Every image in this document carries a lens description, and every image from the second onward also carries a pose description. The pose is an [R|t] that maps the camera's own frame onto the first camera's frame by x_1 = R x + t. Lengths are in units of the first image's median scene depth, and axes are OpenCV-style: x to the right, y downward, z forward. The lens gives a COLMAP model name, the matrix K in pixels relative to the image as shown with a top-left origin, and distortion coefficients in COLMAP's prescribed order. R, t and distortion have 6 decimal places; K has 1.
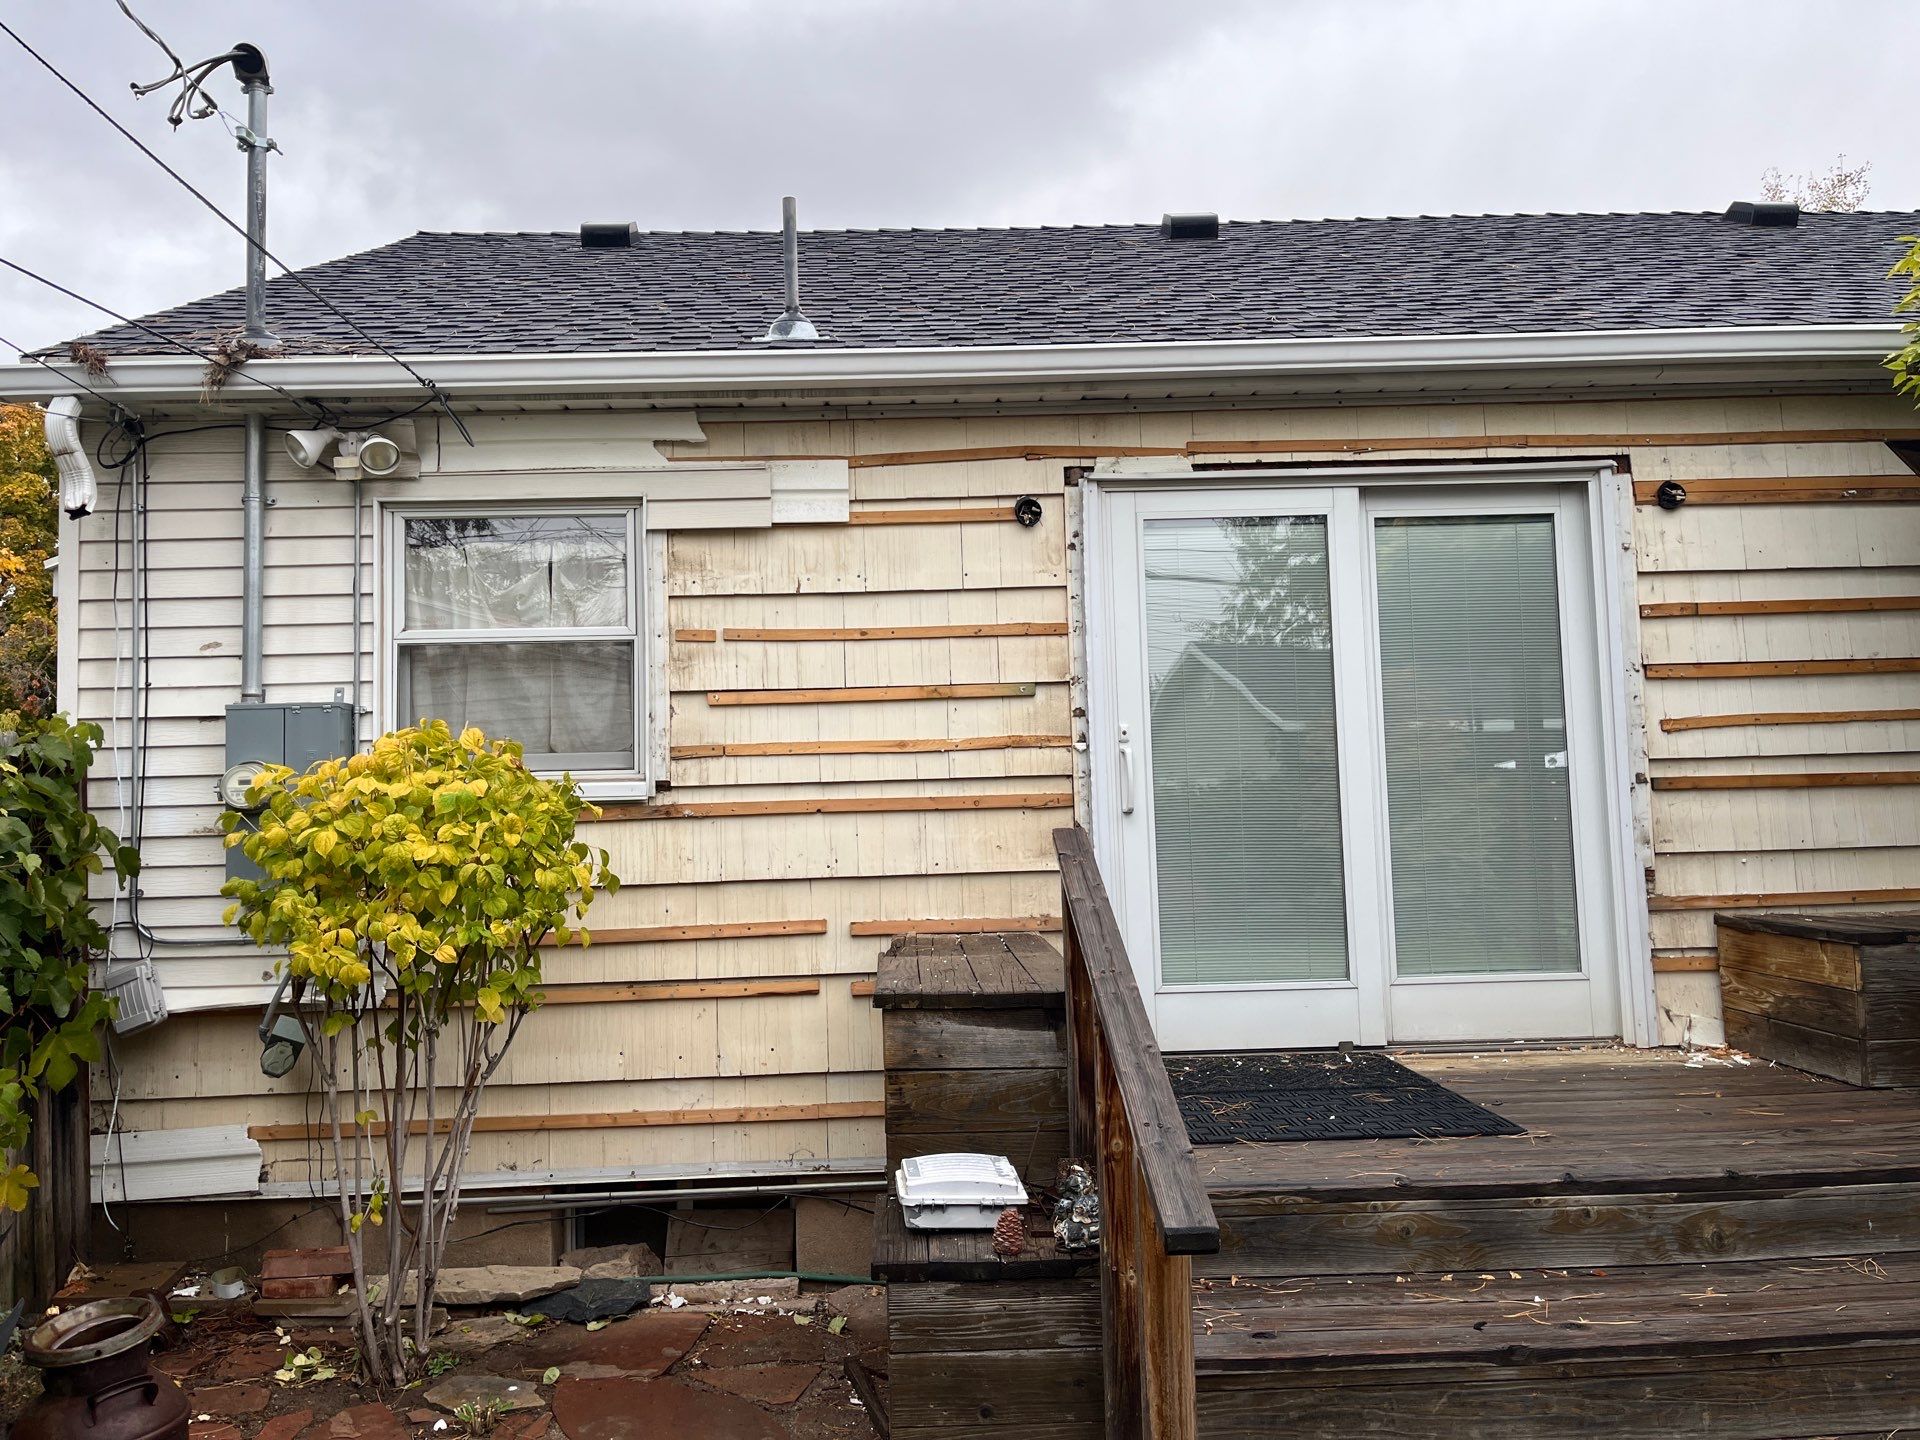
lens RADIAL K [[1444.1, 0, 945.7], [0, 1444.1, 700.8], [0, 0, 1]] dist [0.074043, -0.093339]
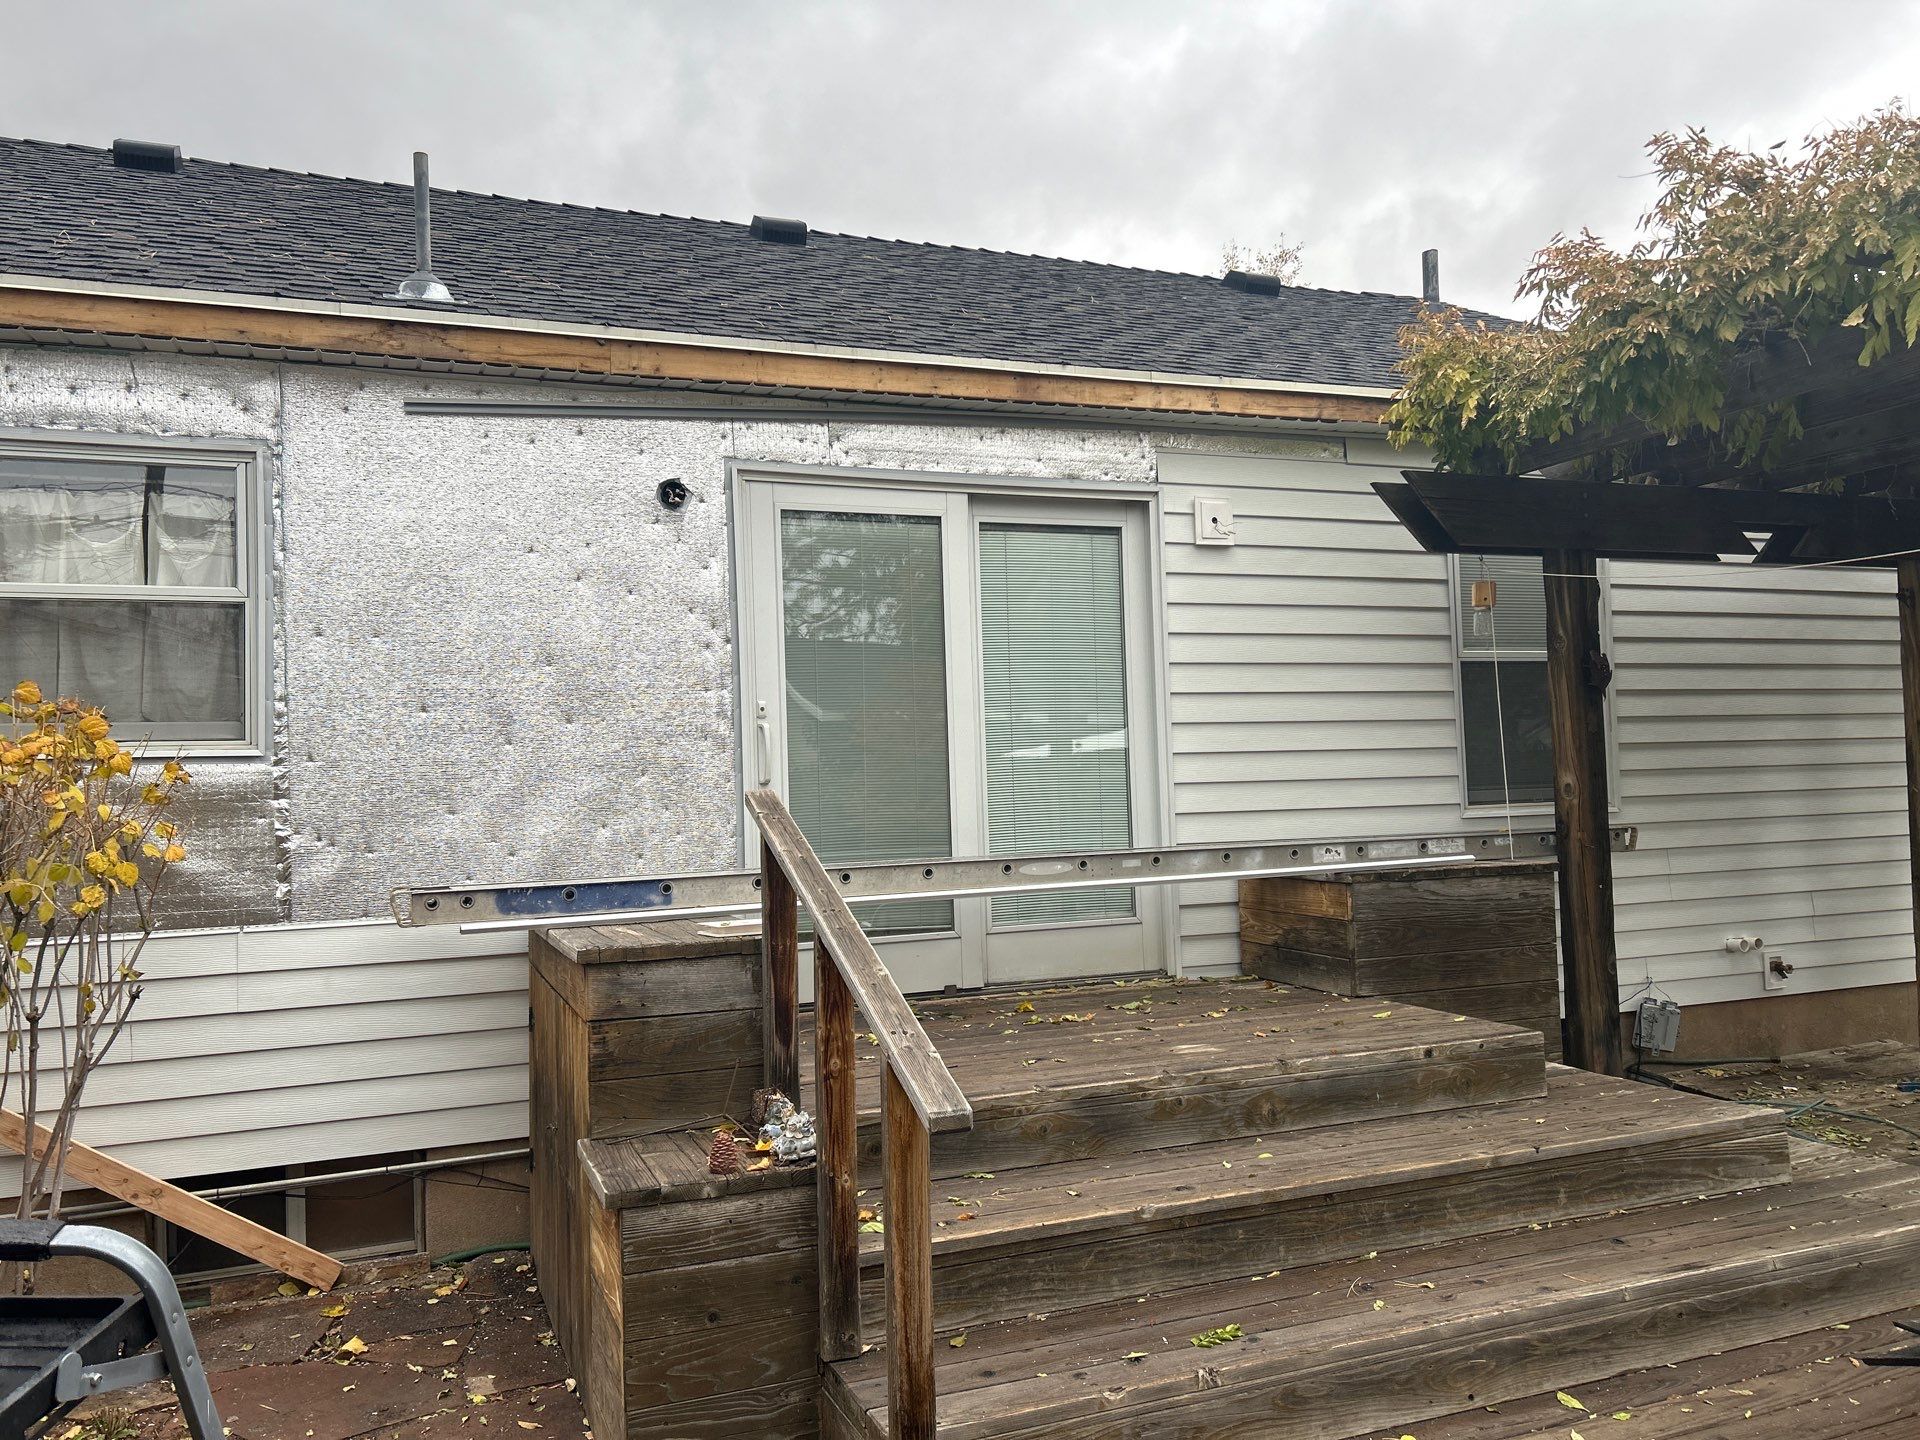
lens RADIAL K [[1426.9, 0, 957.5], [0, 1426.9, 721.6], [0, 0, 1]] dist [0.058450, -0.063620]
pose [[0.941802, 0.011330, 0.335976, -0.095016], [-0.017933, 0.999702, 0.016558, 0.011787], [-0.335688, -0.021620, 0.941725, -0.036920]]
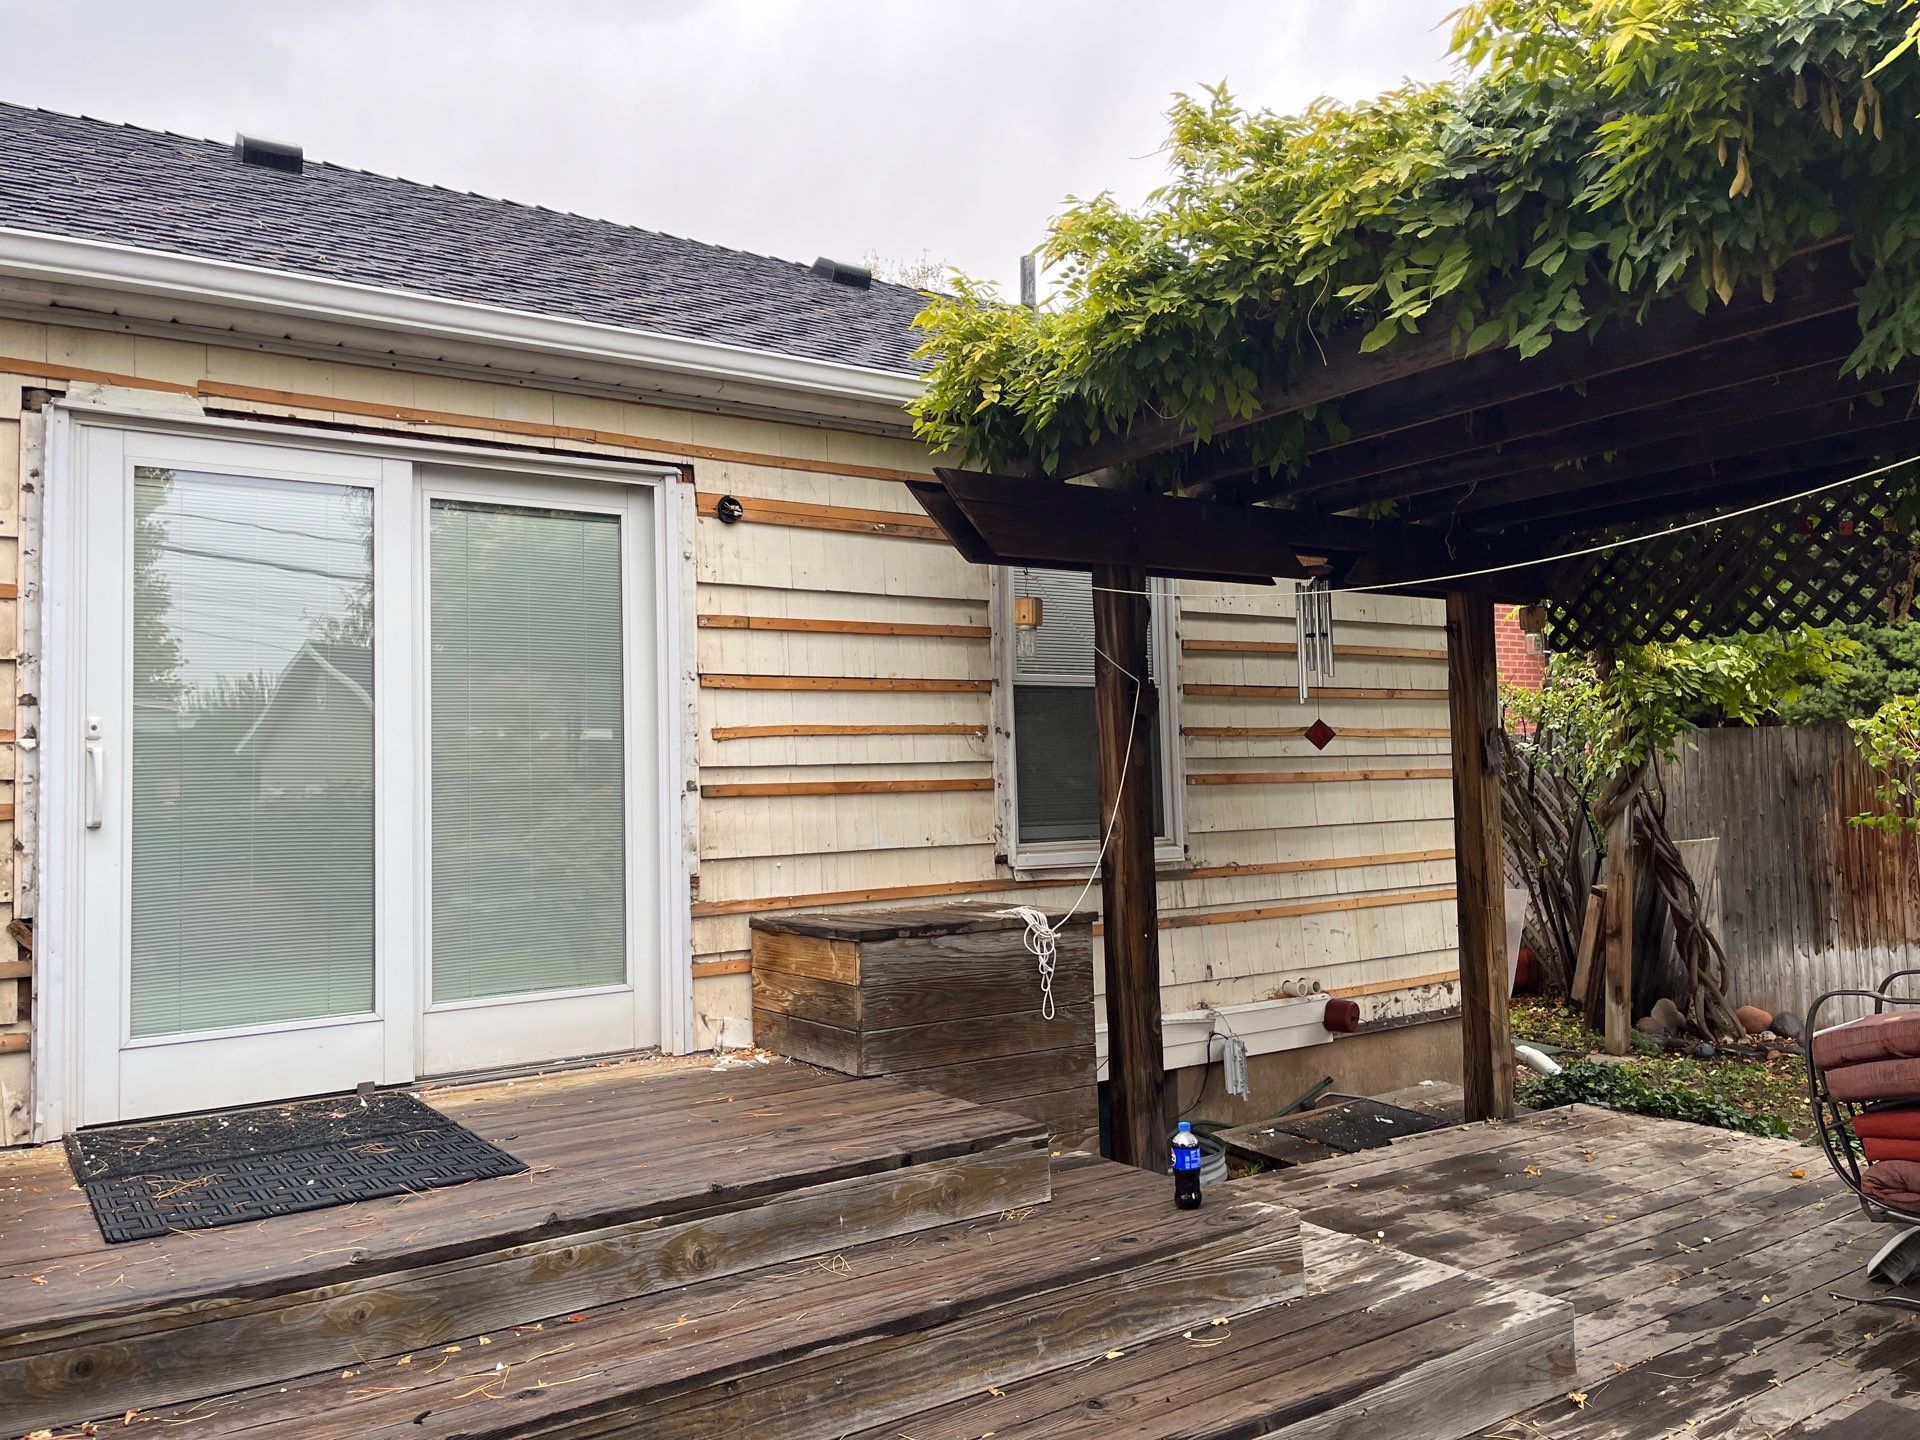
lens RADIAL K [[1444.1, 0, 945.7], [0, 1444.1, 700.8], [0, 0, 1]] dist [0.074043, -0.093339]
pose [[0.843702, 0.036847, 0.535546, 0.090948], [-0.033924, 0.999307, -0.015311, 0.003959], [-0.535739, -0.005250, 0.844367, 0.065451]]
